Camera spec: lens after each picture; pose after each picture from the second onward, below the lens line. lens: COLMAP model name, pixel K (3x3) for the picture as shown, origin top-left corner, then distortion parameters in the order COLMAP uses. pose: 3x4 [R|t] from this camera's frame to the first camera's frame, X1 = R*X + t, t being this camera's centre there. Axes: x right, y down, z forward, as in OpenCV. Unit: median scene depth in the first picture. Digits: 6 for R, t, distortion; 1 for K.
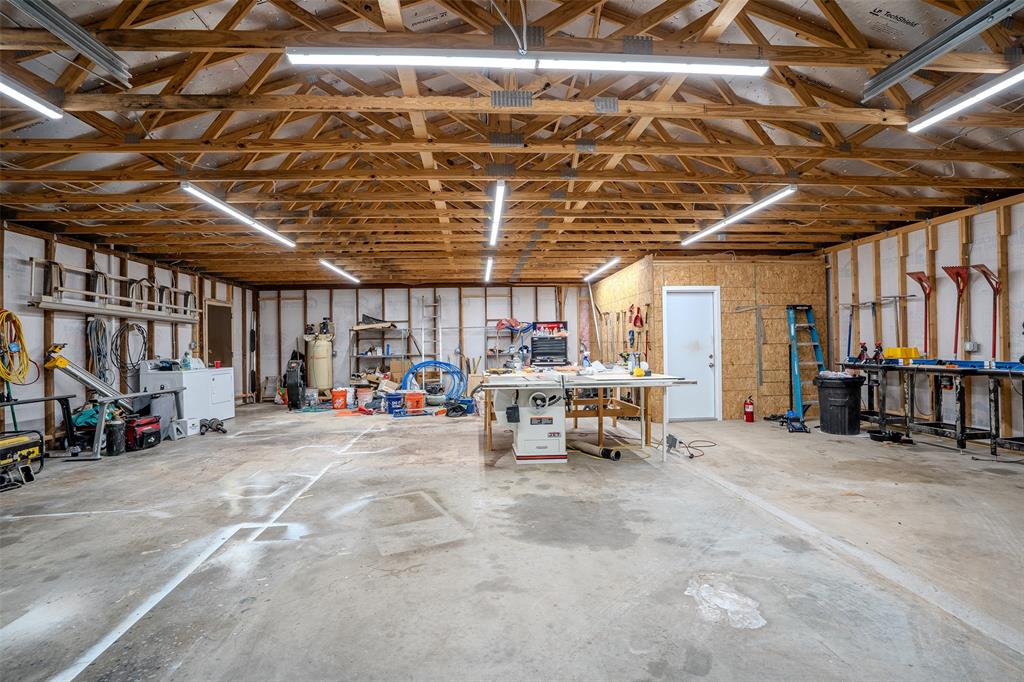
lens RADIAL K [[475.6, 0, 513.7], [0, 475.6, 342.1], [0, 0, 1]] dist [-0.064794, 0.026372]
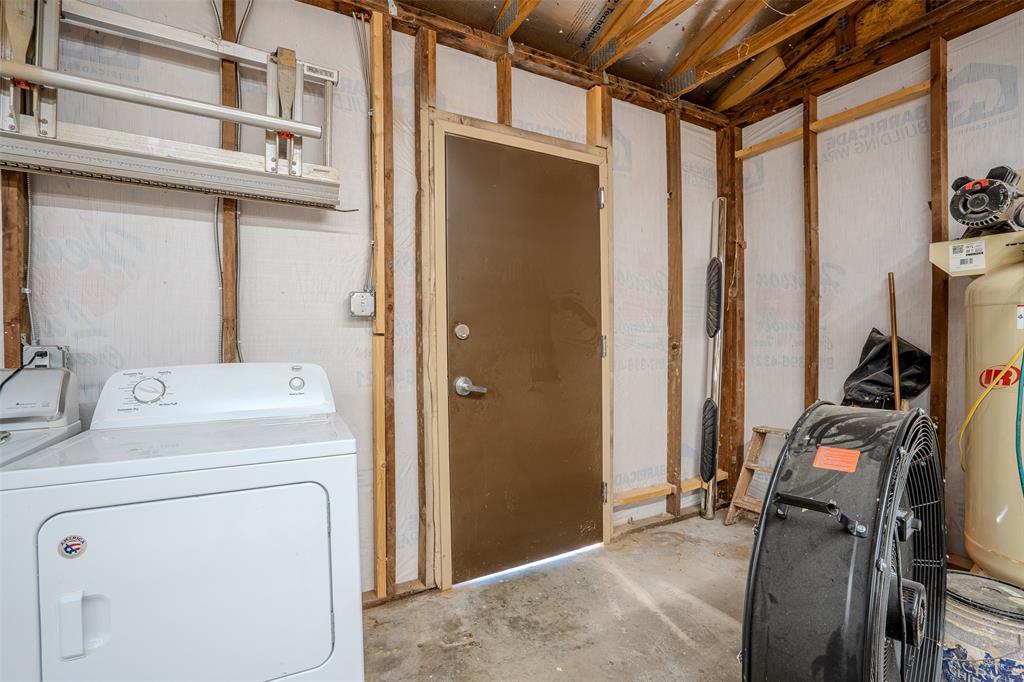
lens RADIAL K [[475.6, 0, 513.7], [0, 475.6, 342.1], [0, 0, 1]] dist [-0.064794, 0.026372]
pose [[0.421449, 0.018098, -0.906671, -0.519600], [-0.001788, 0.999815, 0.019126, 0.028051], [0.906850, -0.006440, 0.421404, 1.147928]]
